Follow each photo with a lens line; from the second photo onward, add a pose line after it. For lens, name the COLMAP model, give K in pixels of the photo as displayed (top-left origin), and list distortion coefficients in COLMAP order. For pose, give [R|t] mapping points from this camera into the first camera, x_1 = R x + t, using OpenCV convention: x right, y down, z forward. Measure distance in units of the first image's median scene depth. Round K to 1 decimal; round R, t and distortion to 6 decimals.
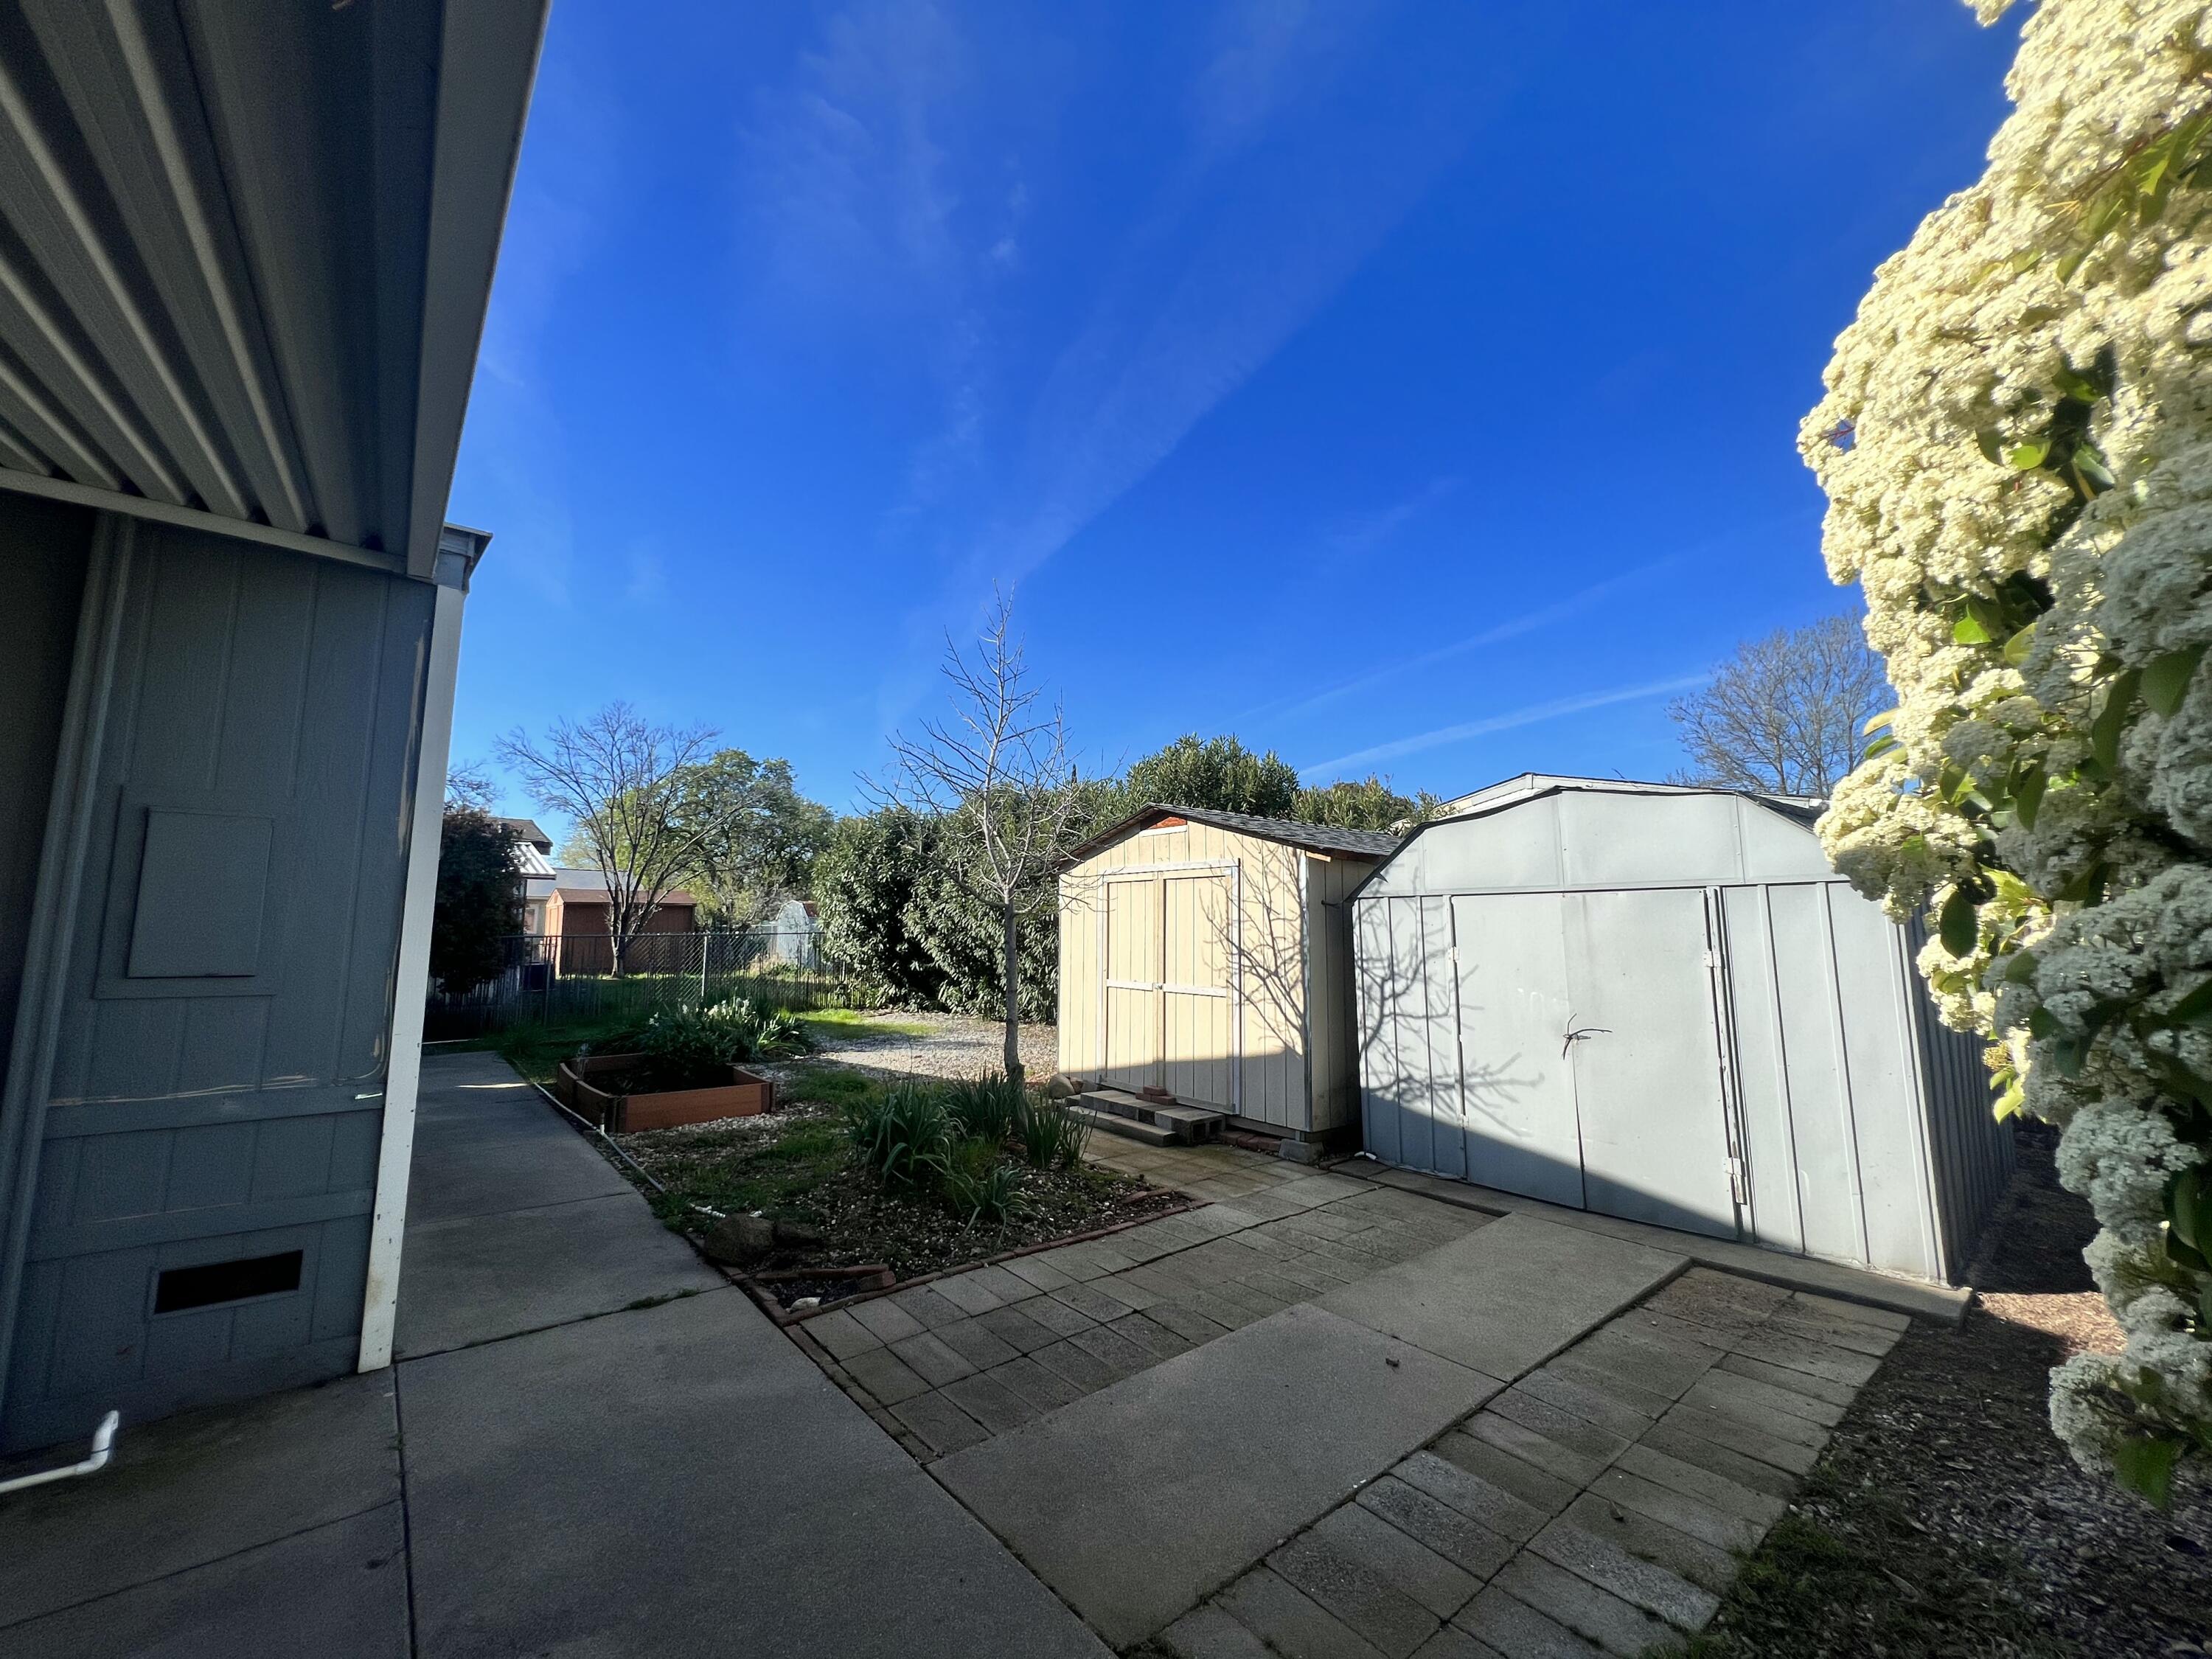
lens RADIAL K [[890.1, 0, 1105.2], [0, 890.1, 825.6], [0, 0, 1]] dist [-0.001423, 0.000205]
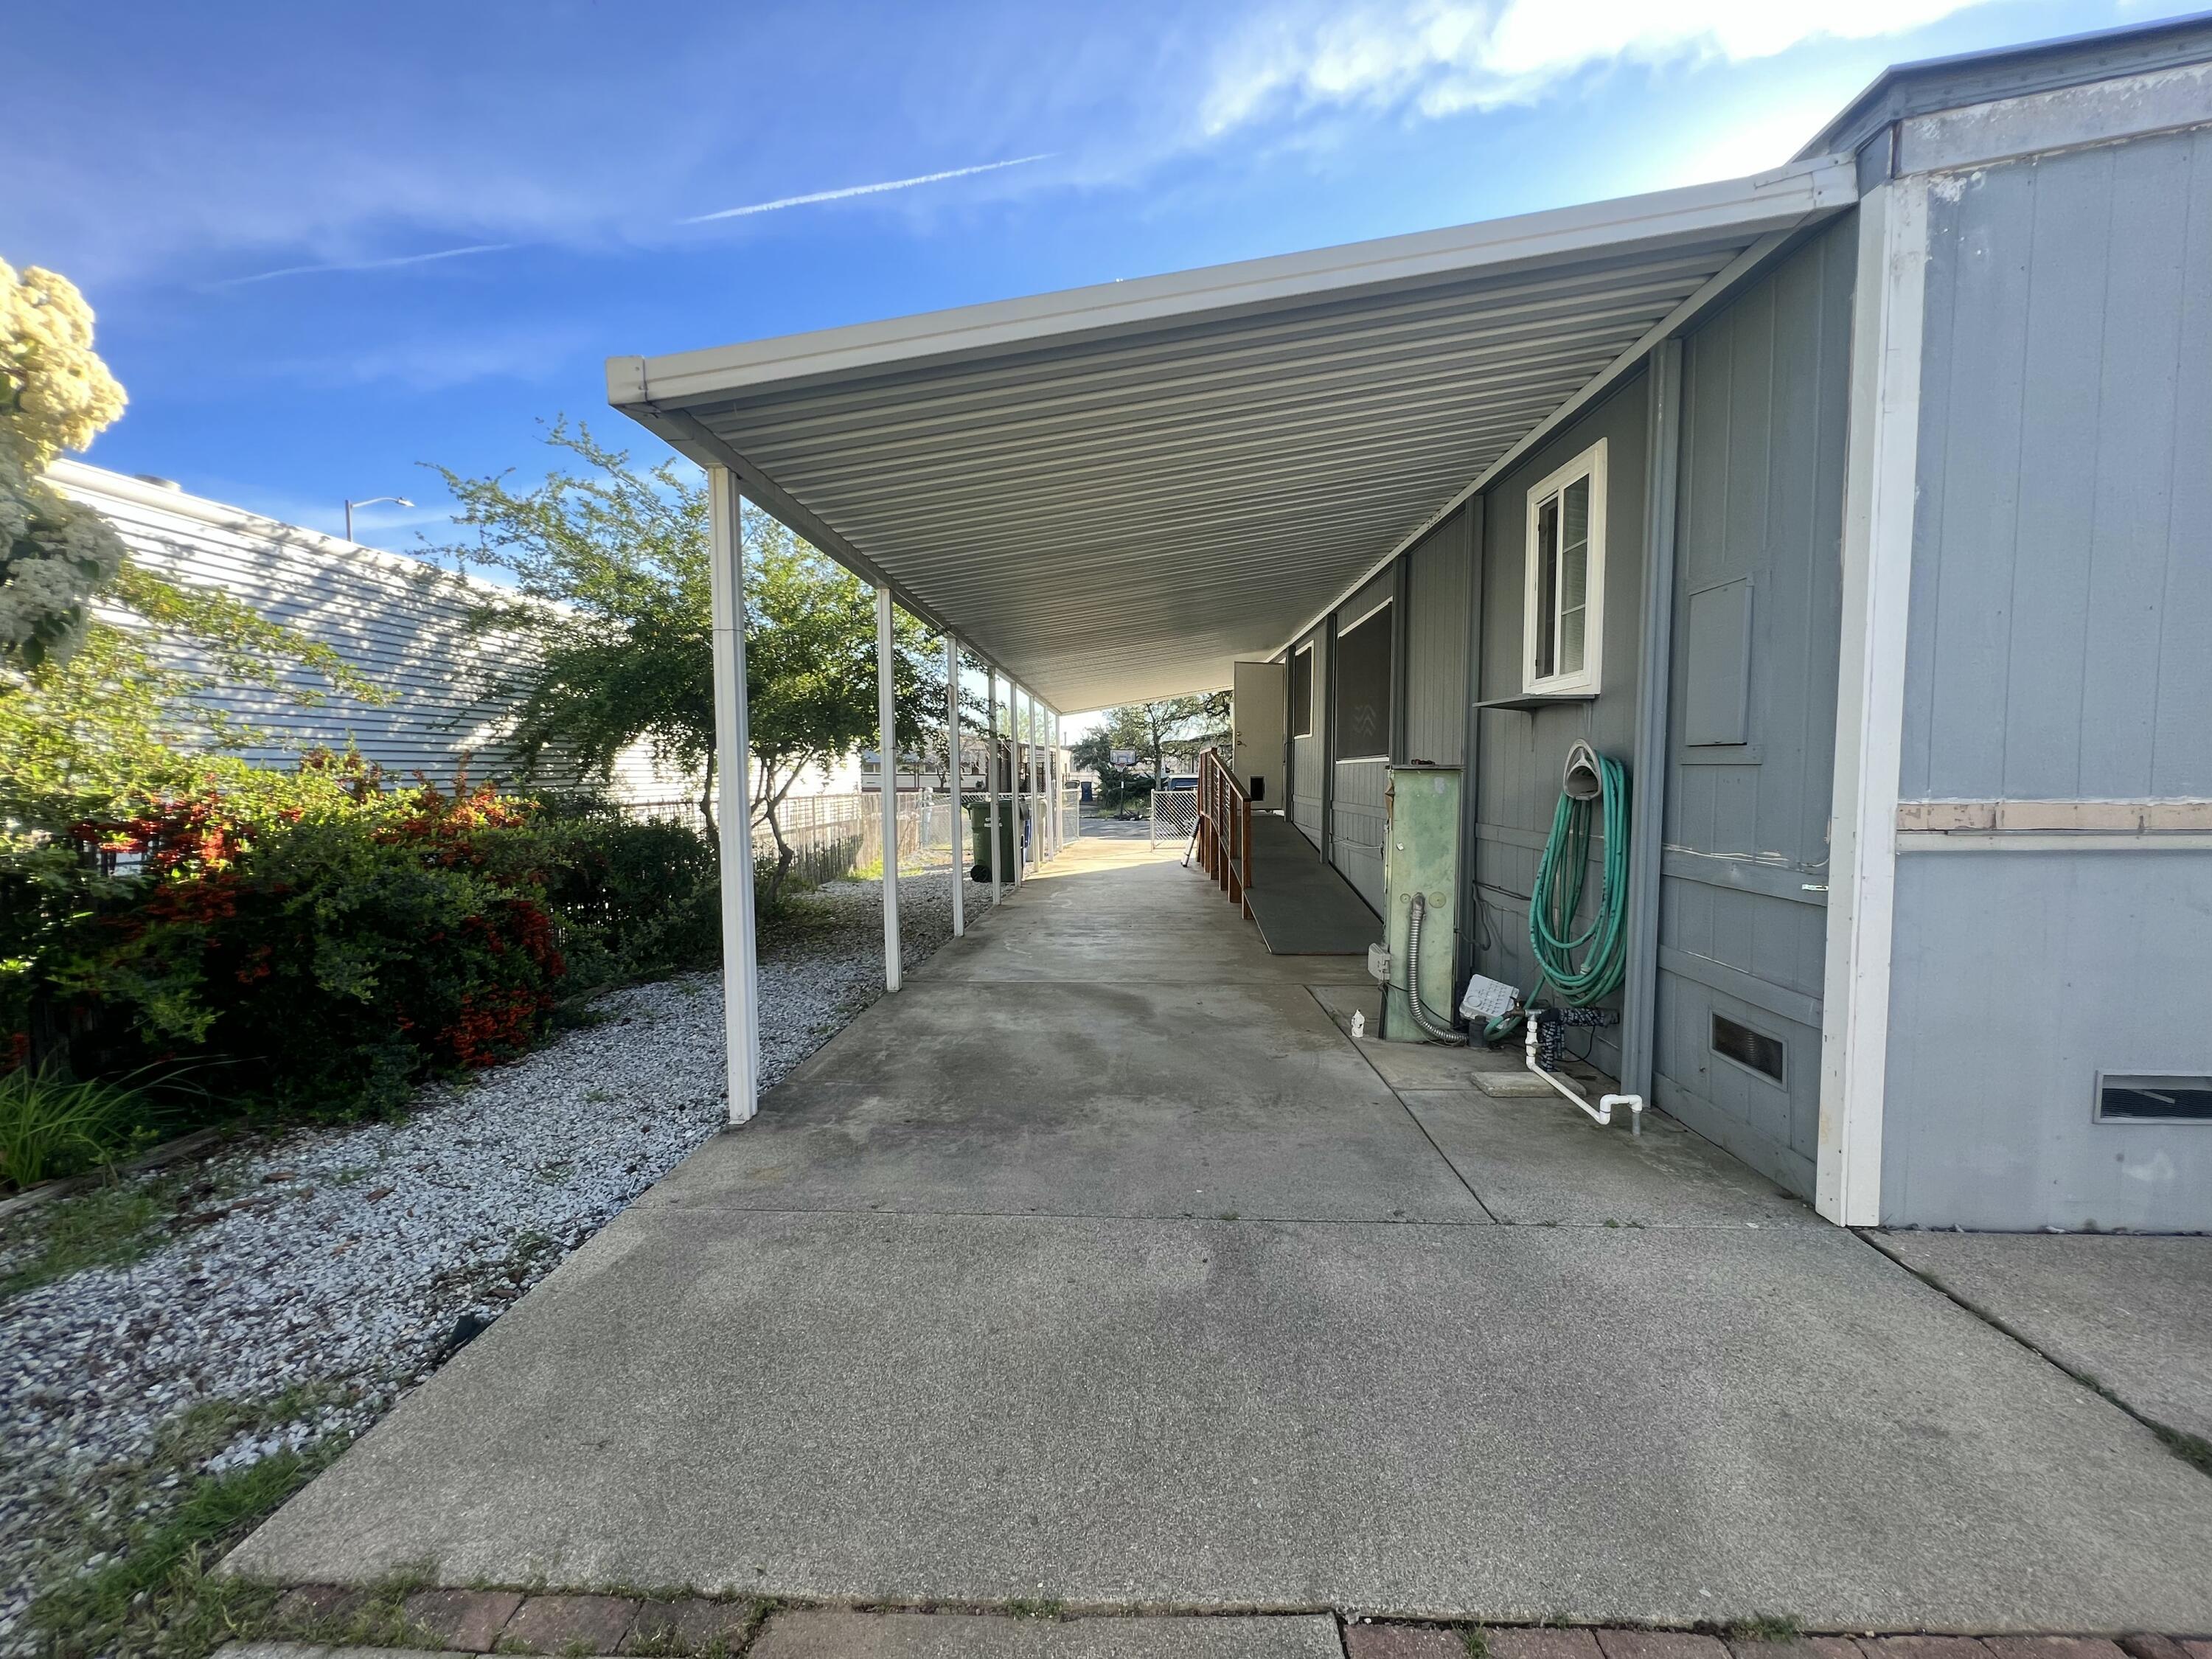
lens RADIAL K [[890.1, 0, 1104.8], [0, 890.1, 834.8], [0, 0, 1]] dist [-0.001423, 0.000205]
pose [[-0.692271, 0.037119, -0.720683, 0.223901], [0.085221, 0.995893, -0.030568, 0.237761], [0.716588, -0.082578, -0.692591, 1.167017]]
